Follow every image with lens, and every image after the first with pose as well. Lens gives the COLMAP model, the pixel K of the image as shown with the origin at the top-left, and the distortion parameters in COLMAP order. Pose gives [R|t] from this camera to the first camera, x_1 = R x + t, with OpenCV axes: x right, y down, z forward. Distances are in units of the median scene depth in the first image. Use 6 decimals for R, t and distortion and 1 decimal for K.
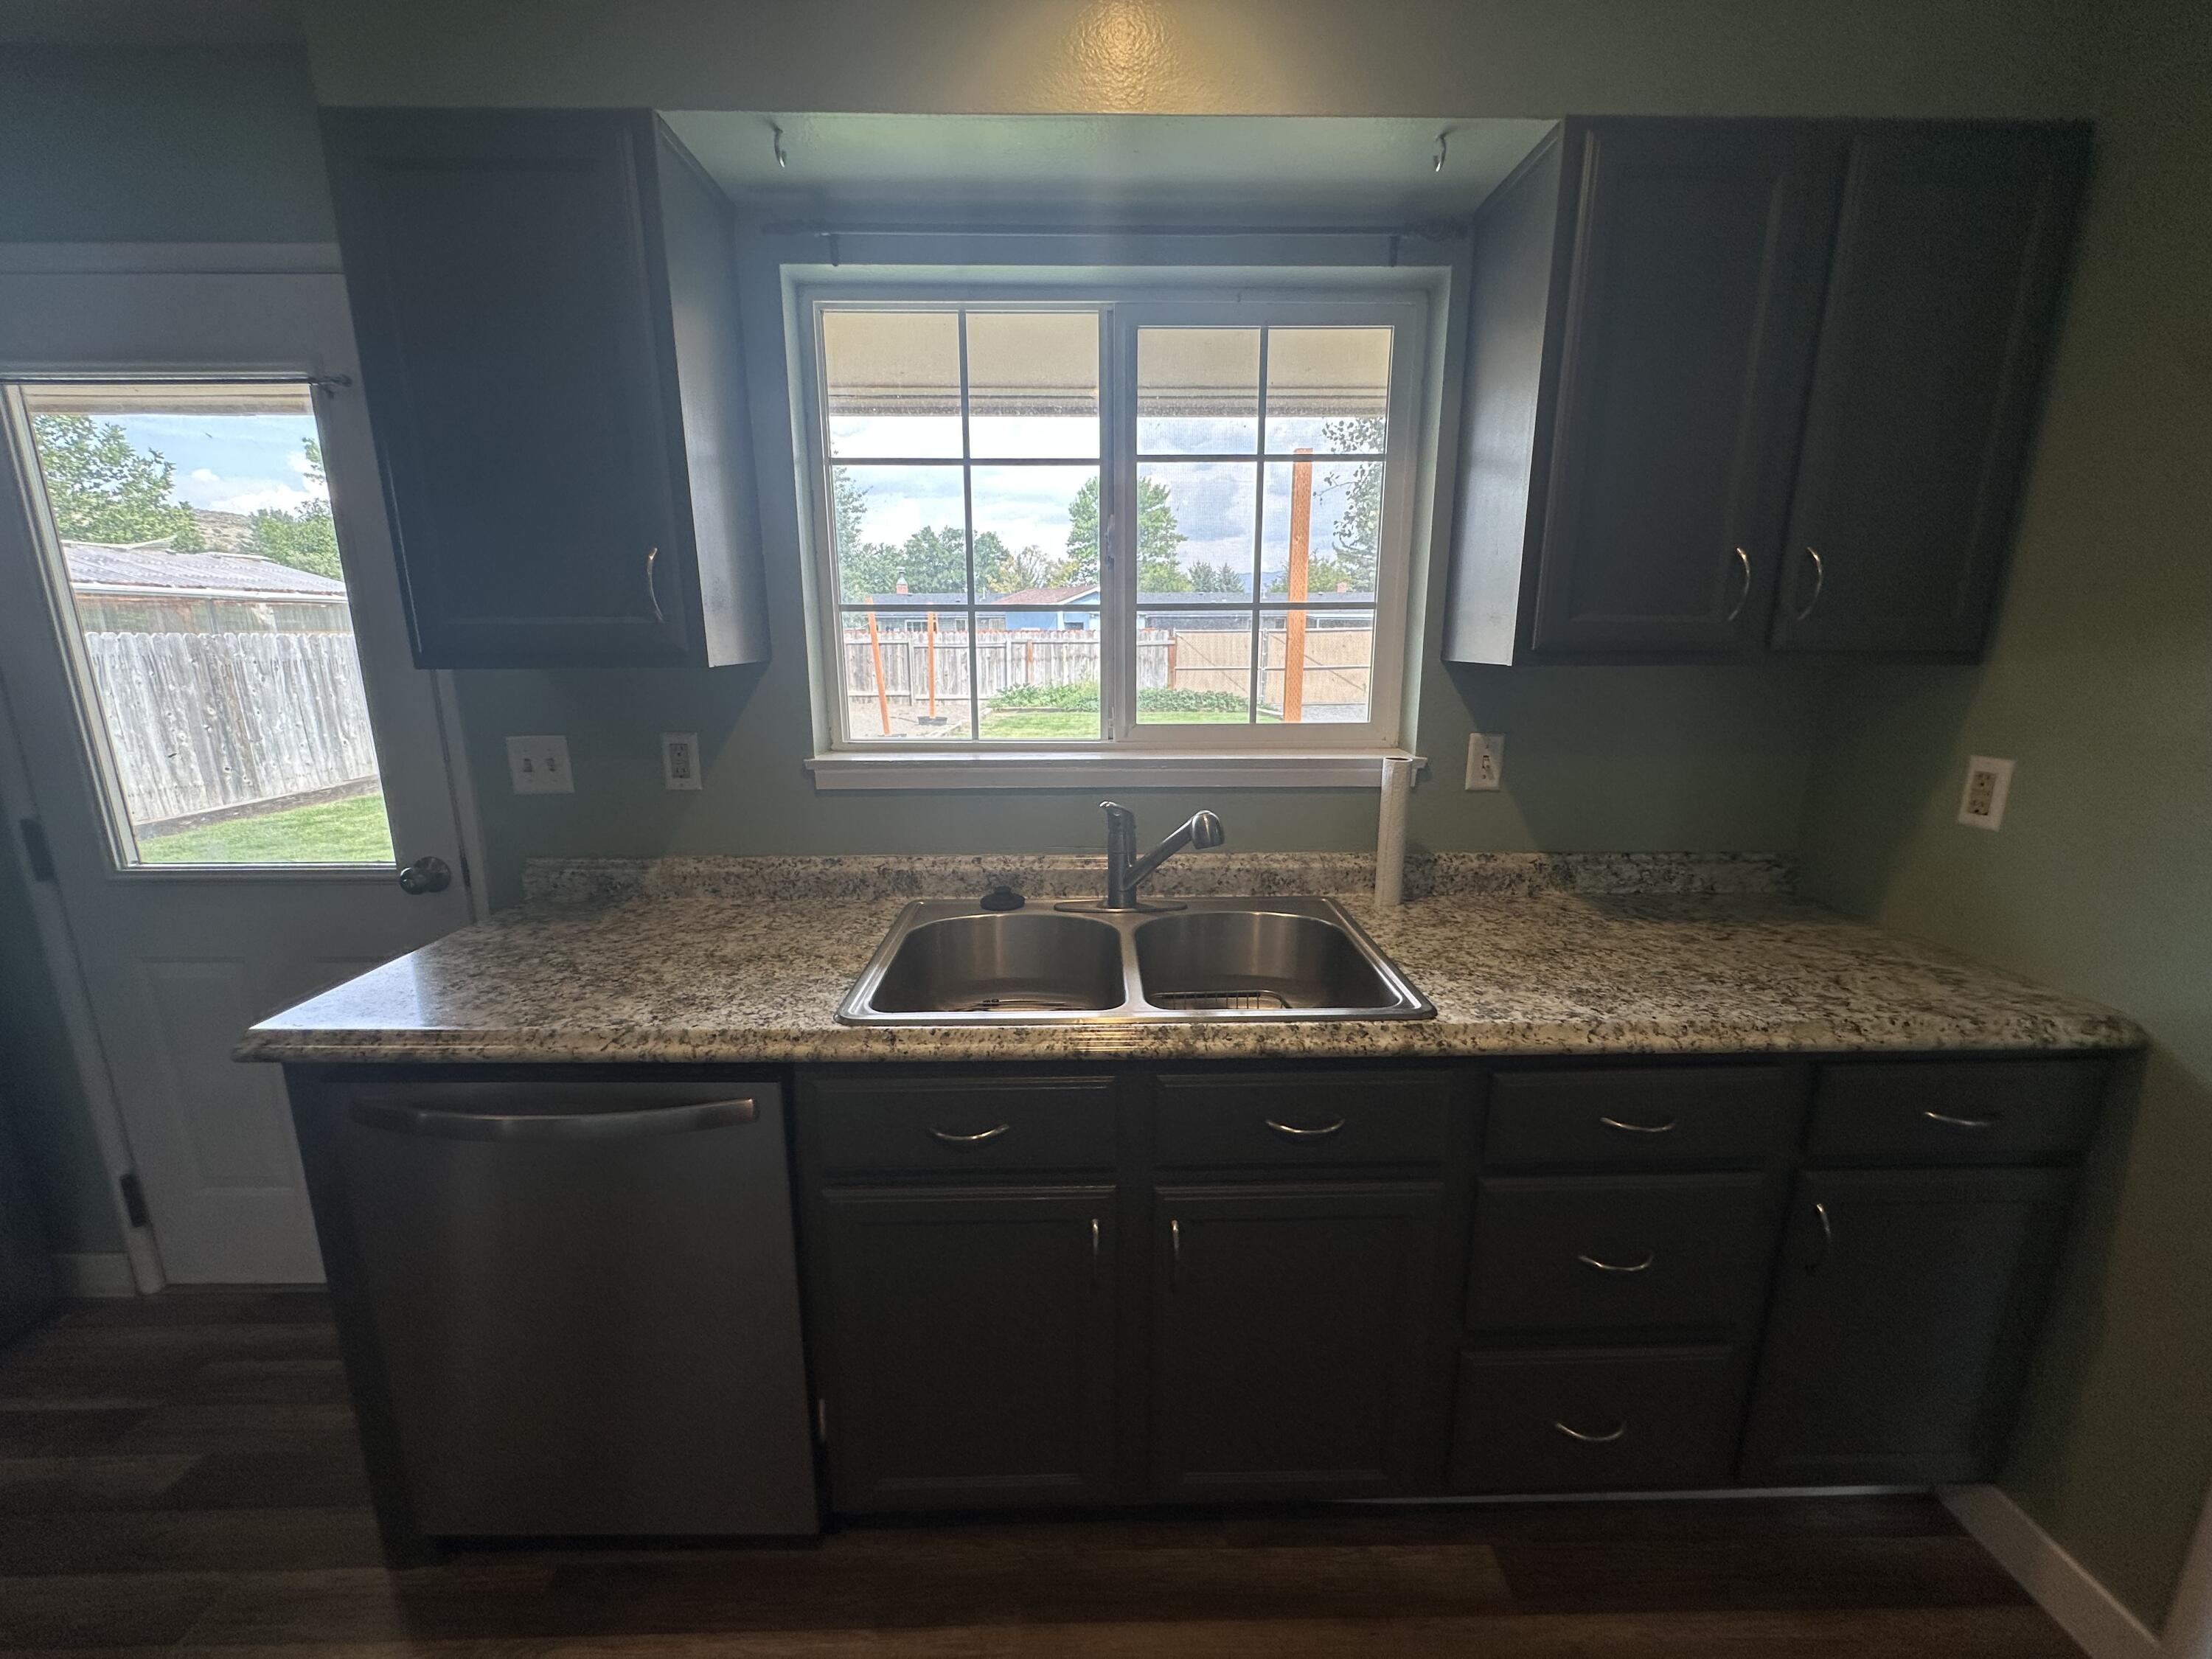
lens RADIAL K [[883.5, 0, 1099.3], [0, 883.5, 832.1], [0, 0, 1]] dist [-0.003232, 0.001102]
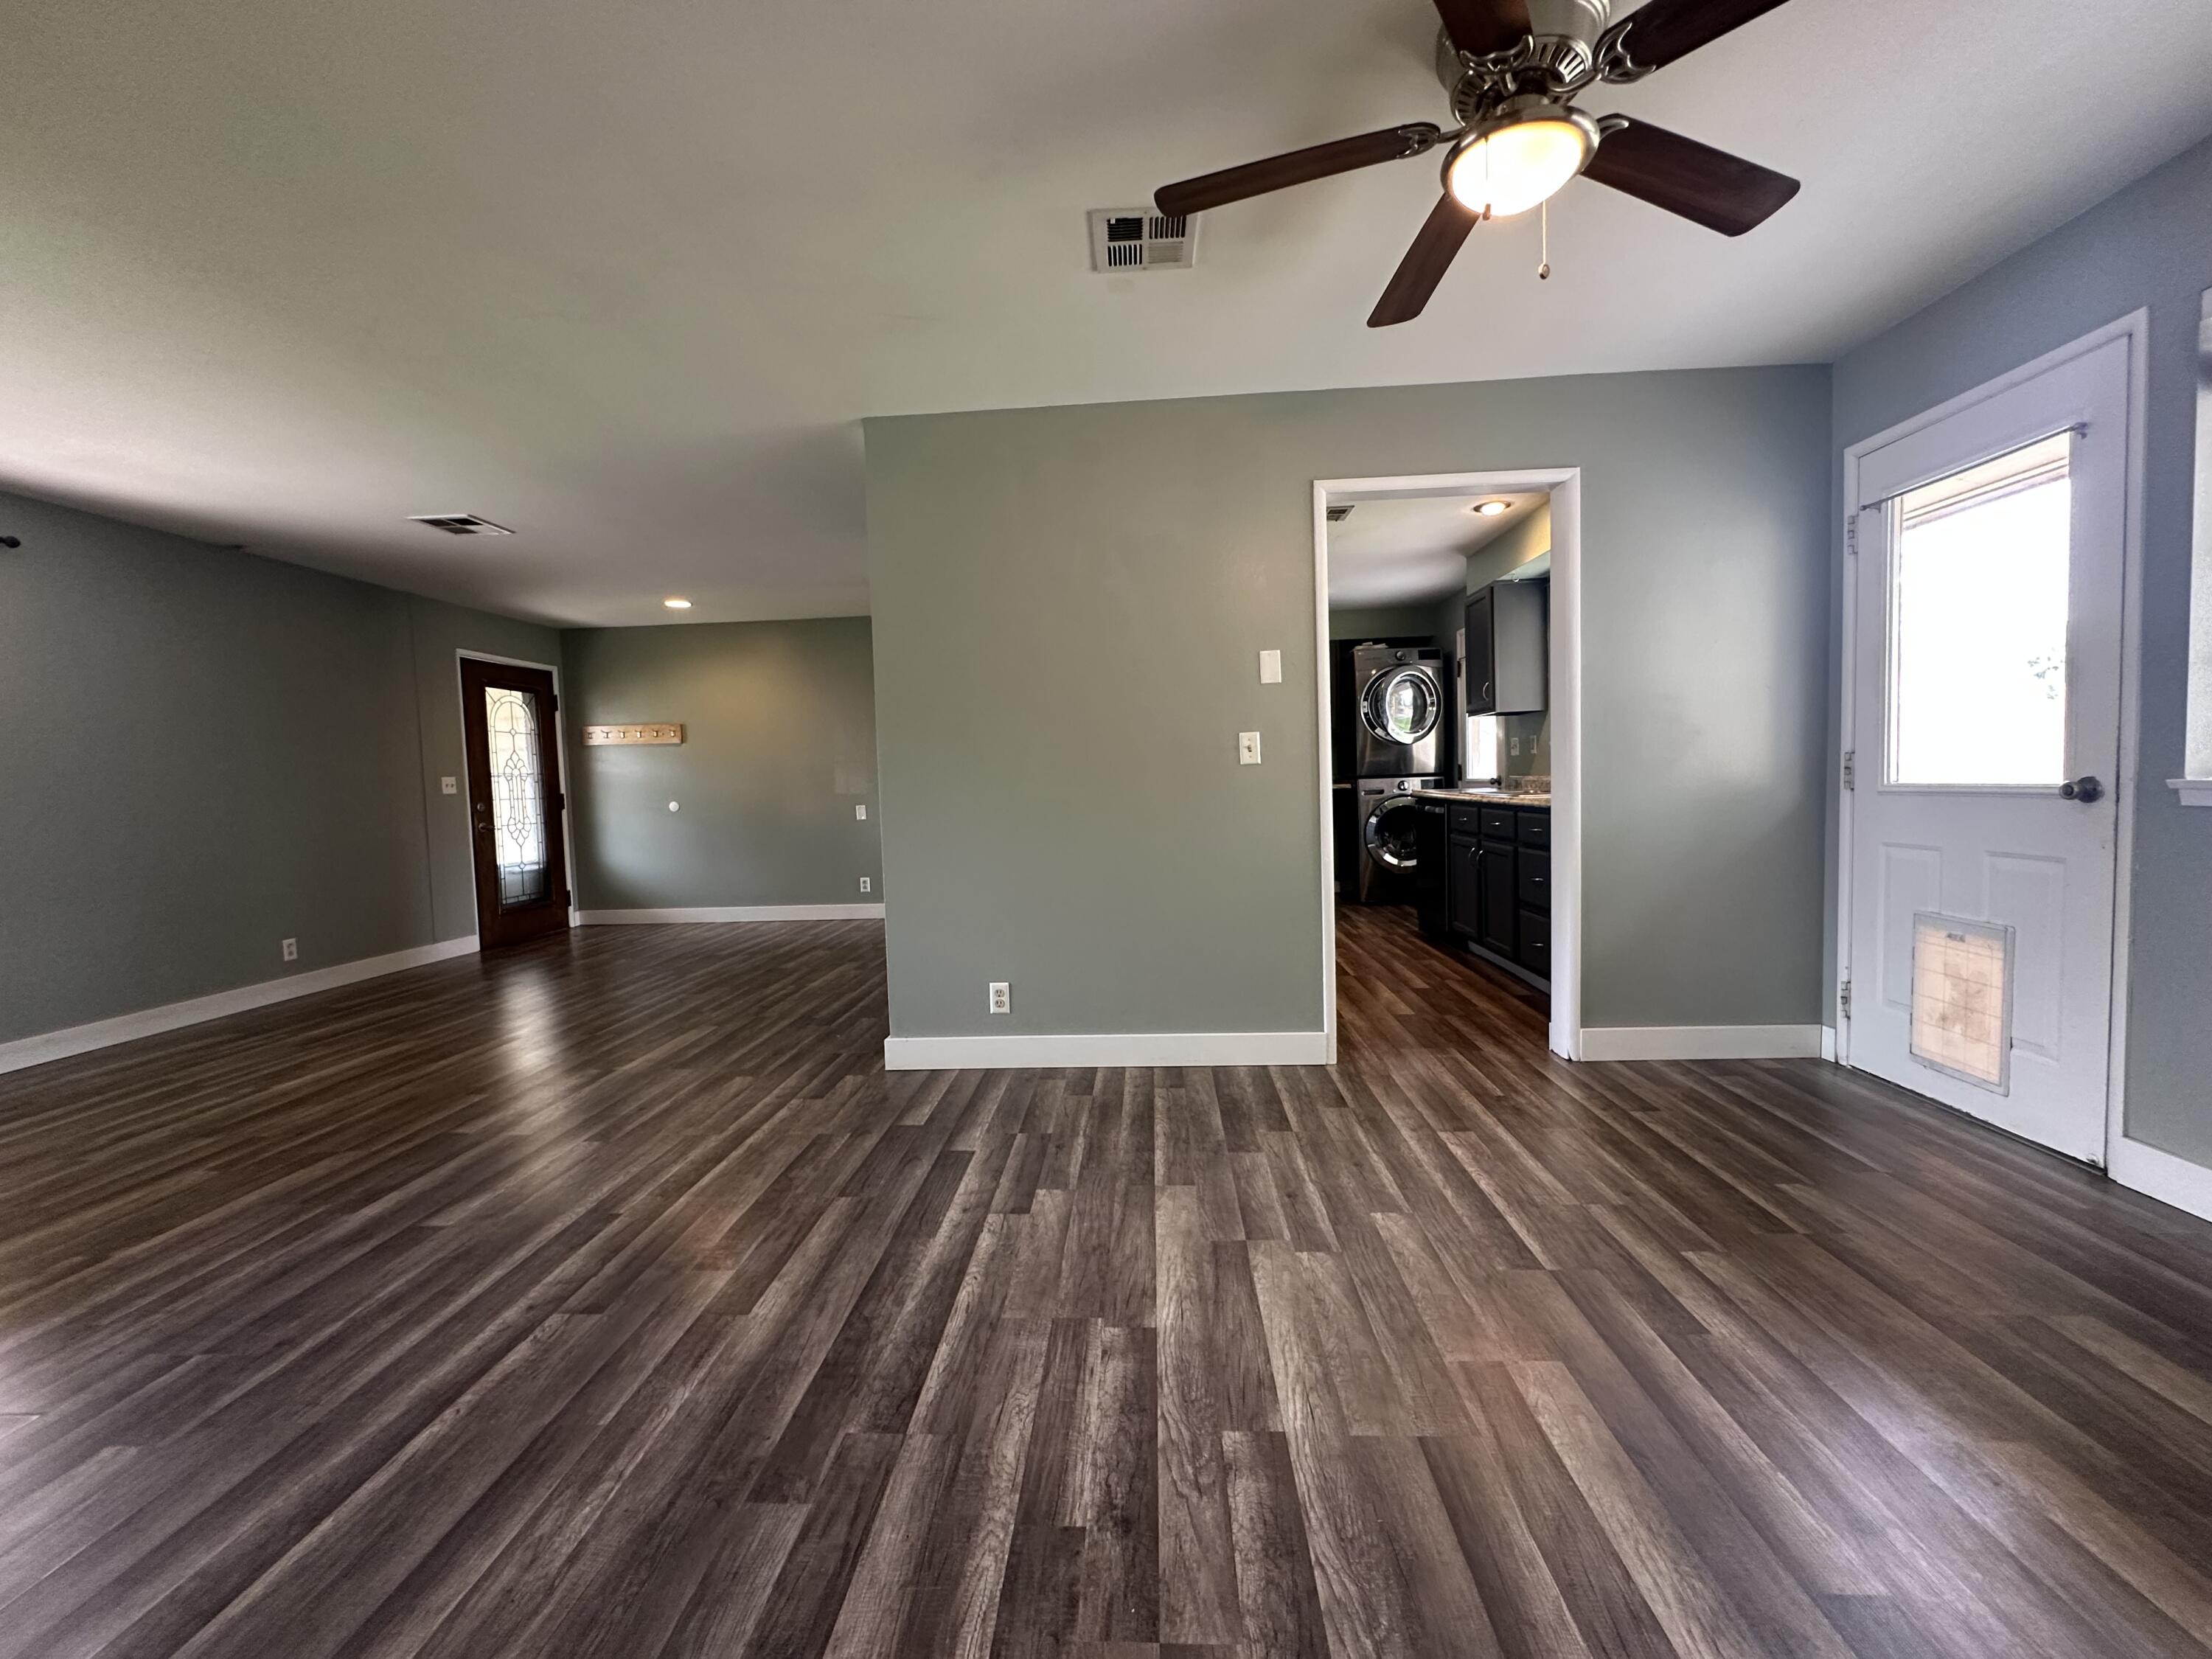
lens RADIAL K [[883.5, 0, 1103.8], [0, 883.5, 831.4], [0, 0, 1]] dist [-0.003232, 0.001102]
pose [[-0.074577, 0.063135, -0.995215, 2.792003], [-0.187936, 0.979221, 0.076203, 0.272975], [0.979346, 0.192720, -0.061162, -0.241128]]
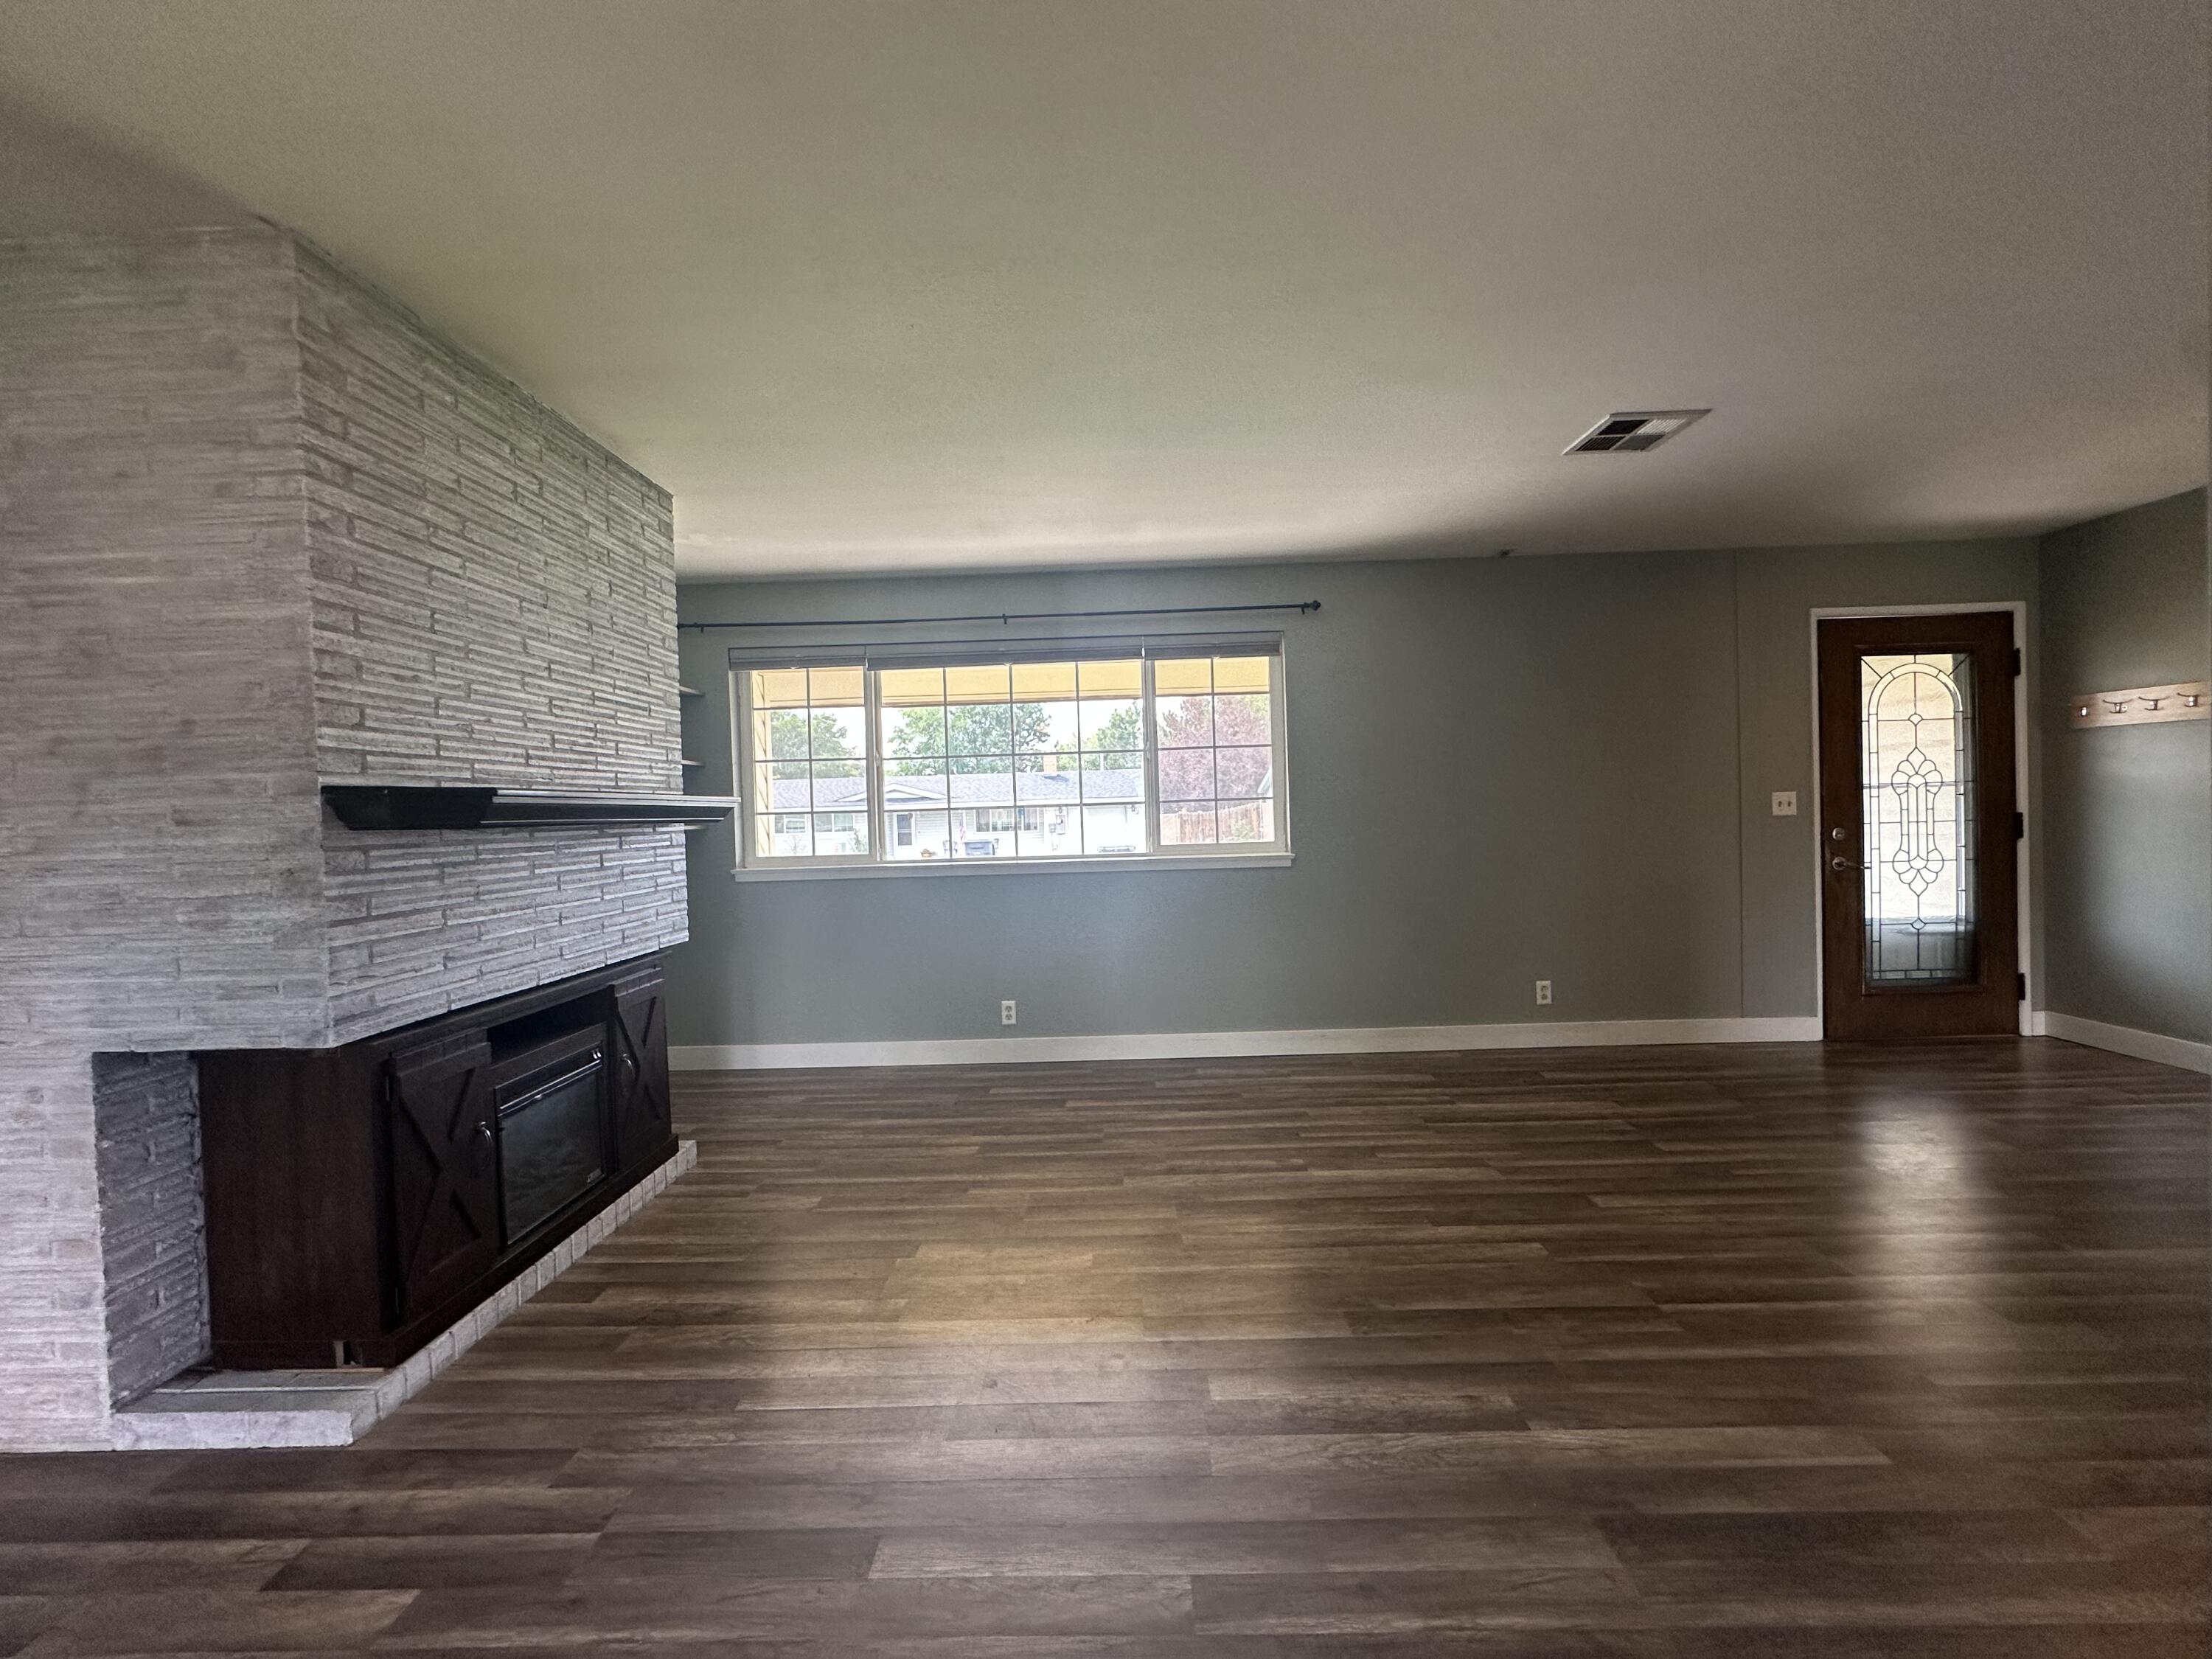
lens RADIAL K [[883.5, 0, 1103.8], [0, 883.5, 828.5], [0, 0, 1]] dist [-0.003232, 0.001102]
pose [[-0.998756, 0.032067, 0.038196, 1.358273], [0.040198, 0.970929, 0.235968, 0.248011], [-0.029519, 0.237209, -0.971010, -0.514769]]
